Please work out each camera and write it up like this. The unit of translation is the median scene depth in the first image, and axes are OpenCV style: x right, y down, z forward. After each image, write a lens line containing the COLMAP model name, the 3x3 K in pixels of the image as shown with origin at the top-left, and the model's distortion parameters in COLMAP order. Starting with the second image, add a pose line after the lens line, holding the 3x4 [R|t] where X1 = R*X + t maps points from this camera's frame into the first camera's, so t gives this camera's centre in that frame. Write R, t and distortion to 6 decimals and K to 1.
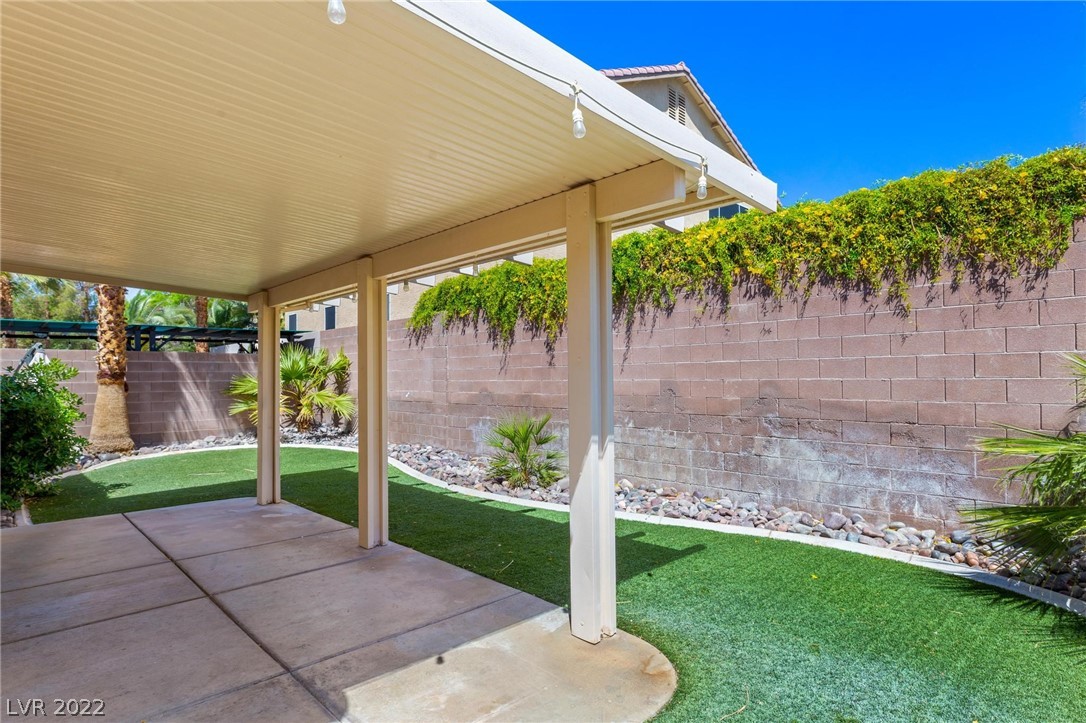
lens RADIAL K [[570.3, 0, 533.8], [0, 570.3, 377.2], [0, 0, 1]] dist [-0.005173, 0.001866]
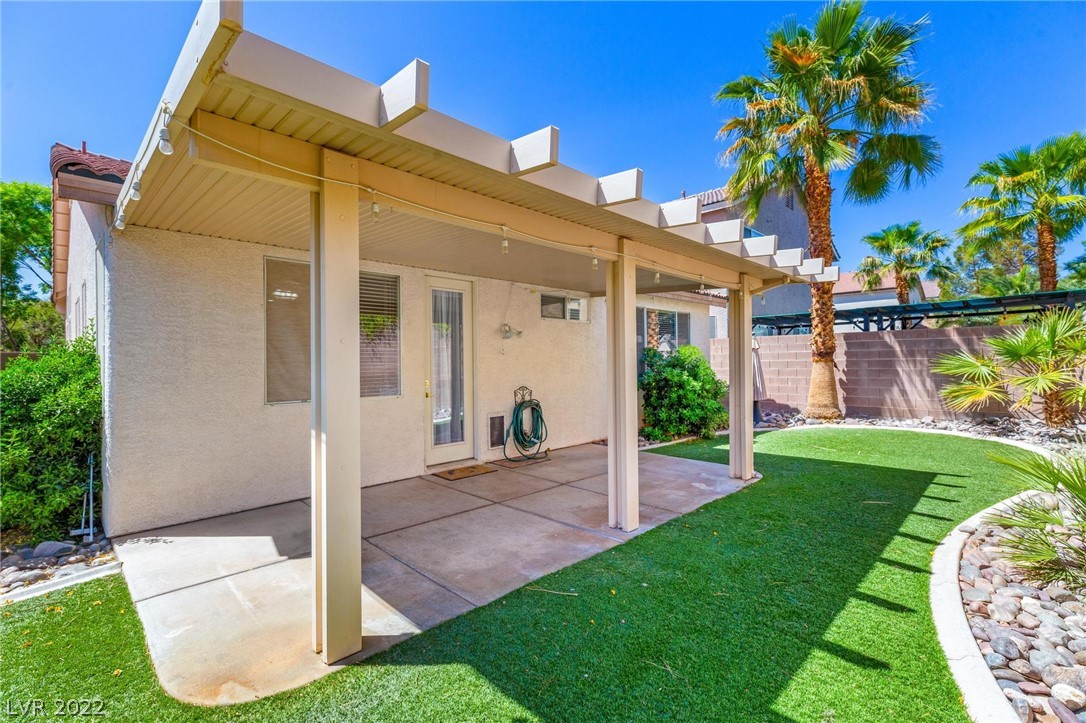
lens RADIAL K [[486.6, 0, 543.2], [0, 486.6, 355.8], [0, 0, 1]] dist [0.003709, 0.000557]
pose [[0.023135, -0.005451, -0.999717, 0.331616], [0.010768, 0.999928, -0.005203, -0.001057], [0.999674, -0.010644, 0.023192, 0.493464]]
